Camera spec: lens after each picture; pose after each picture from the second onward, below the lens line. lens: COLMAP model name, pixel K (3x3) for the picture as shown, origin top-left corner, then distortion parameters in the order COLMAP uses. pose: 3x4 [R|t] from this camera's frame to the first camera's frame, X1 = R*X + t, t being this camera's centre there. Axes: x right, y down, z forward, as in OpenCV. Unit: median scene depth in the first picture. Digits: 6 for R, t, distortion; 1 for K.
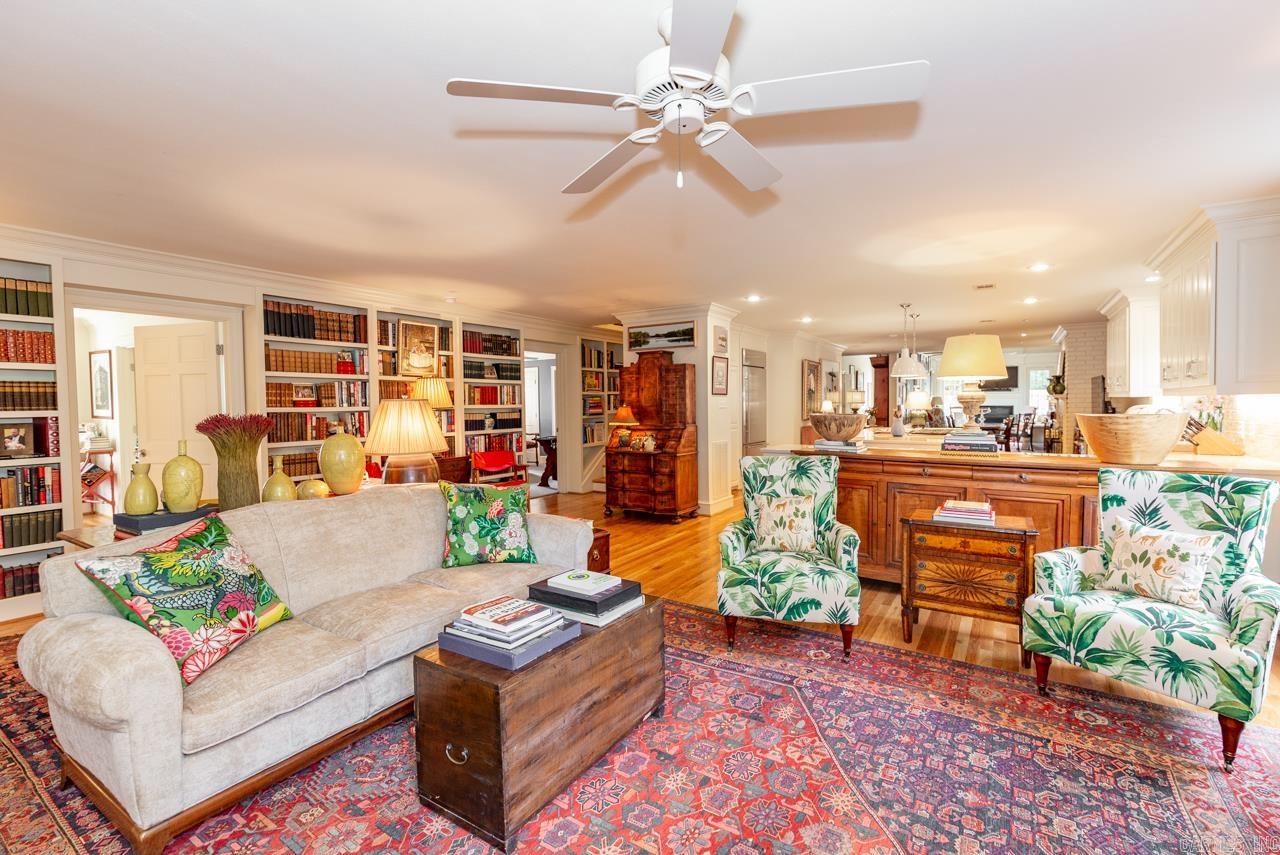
lens RADIAL K [[560.6, 0, 667.8], [0, 560.6, 417.8], [0, 0, 1]] dist [0.003258, -0.000264]
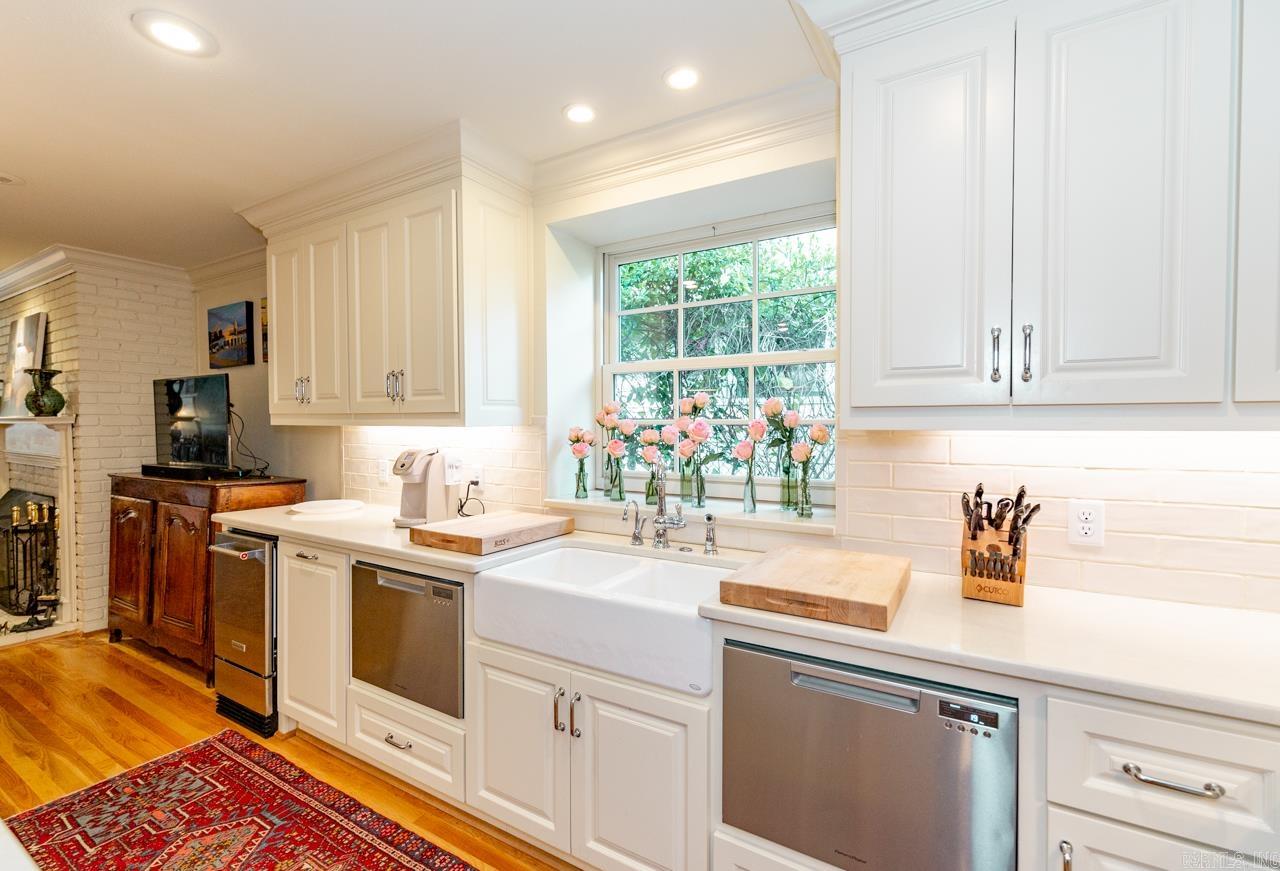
lens RADIAL K [[589.2, 0, 633.1], [0, 589.2, 442.6], [0, 0, 1]] dist [0.000031, -0.000050]
pose [[0.017419, -0.024797, 0.999541, 0.748160], [0.026379, 0.999356, 0.024332, -0.059378], [-0.999500, 0.025943, 0.018062, 1.577347]]
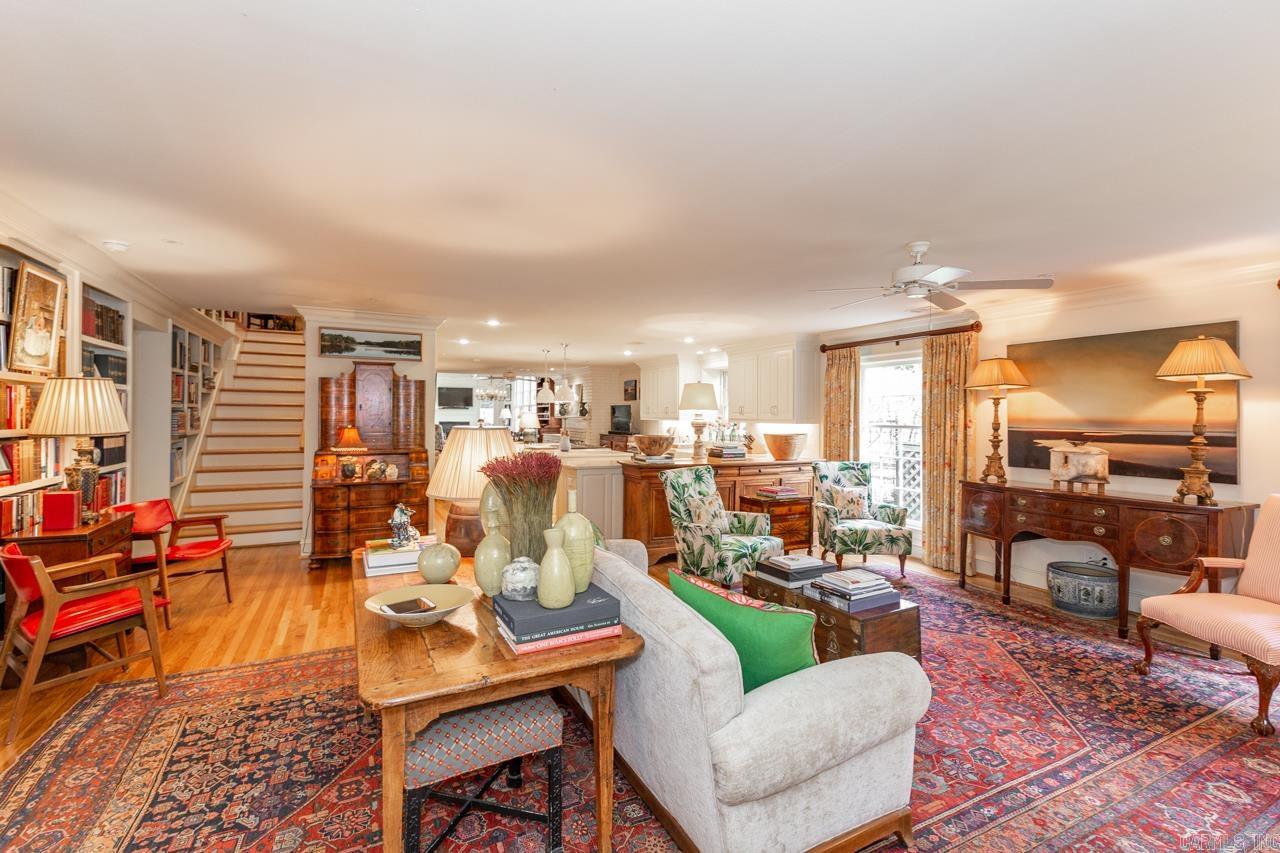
lens RADIAL K [[560.6, 0, 664.2], [0, 560.6, 411.5], [0, 0, 1]] dist [0.003258, -0.000264]
pose [[0.506026, 0.021167, 0.862258, -1.074050], [0.008131, 0.999537, -0.029308, -0.031479], [-0.862480, 0.021842, 0.505620, 0.395325]]
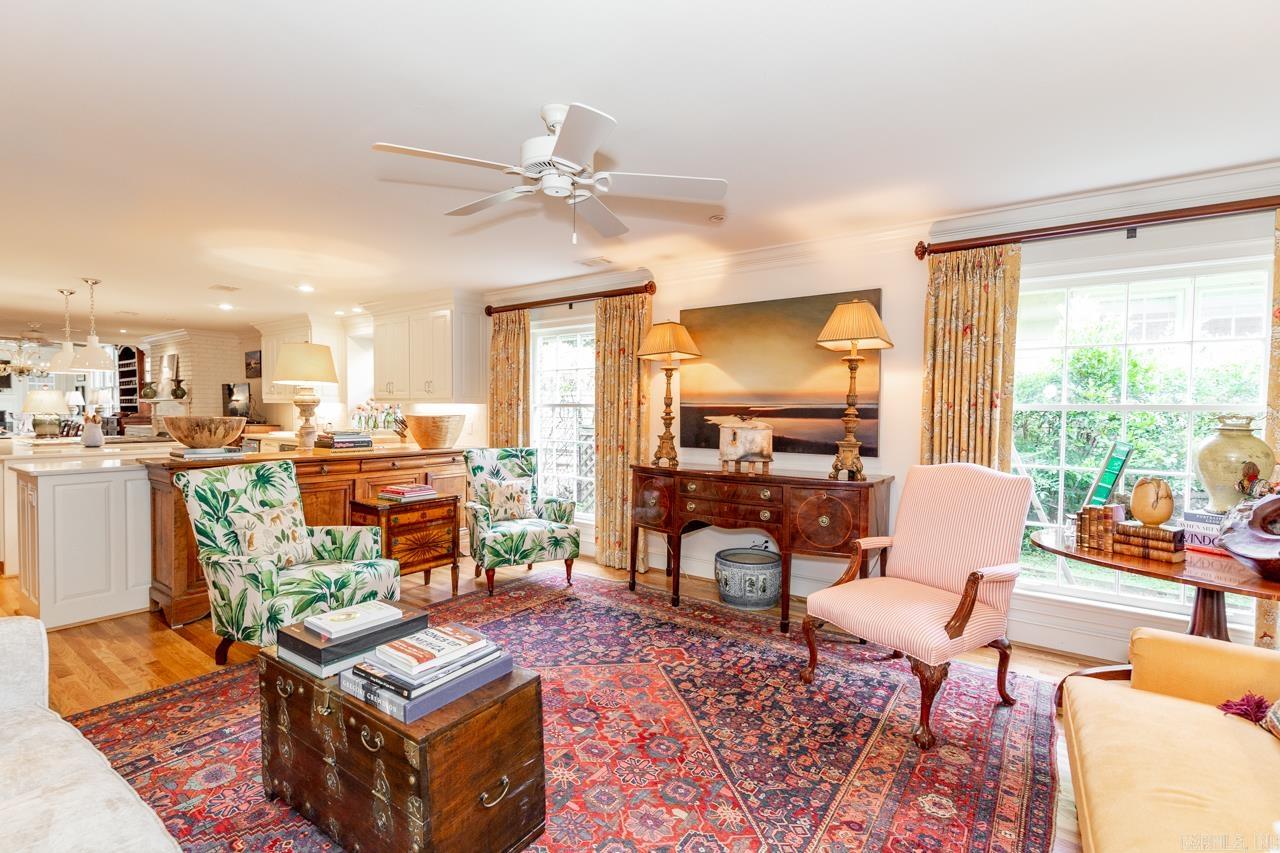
lens RADIAL K [[560.6, 0, 638.9], [0, 560.6, 423.6], [0, 0, 1]] dist [0.003258, -0.000264]
pose [[0.068543, -0.014027, 0.997550, -0.648107], [0.015176, 0.999800, 0.013016, 0.003857], [-0.997533, 0.014247, 0.068743, 0.369162]]
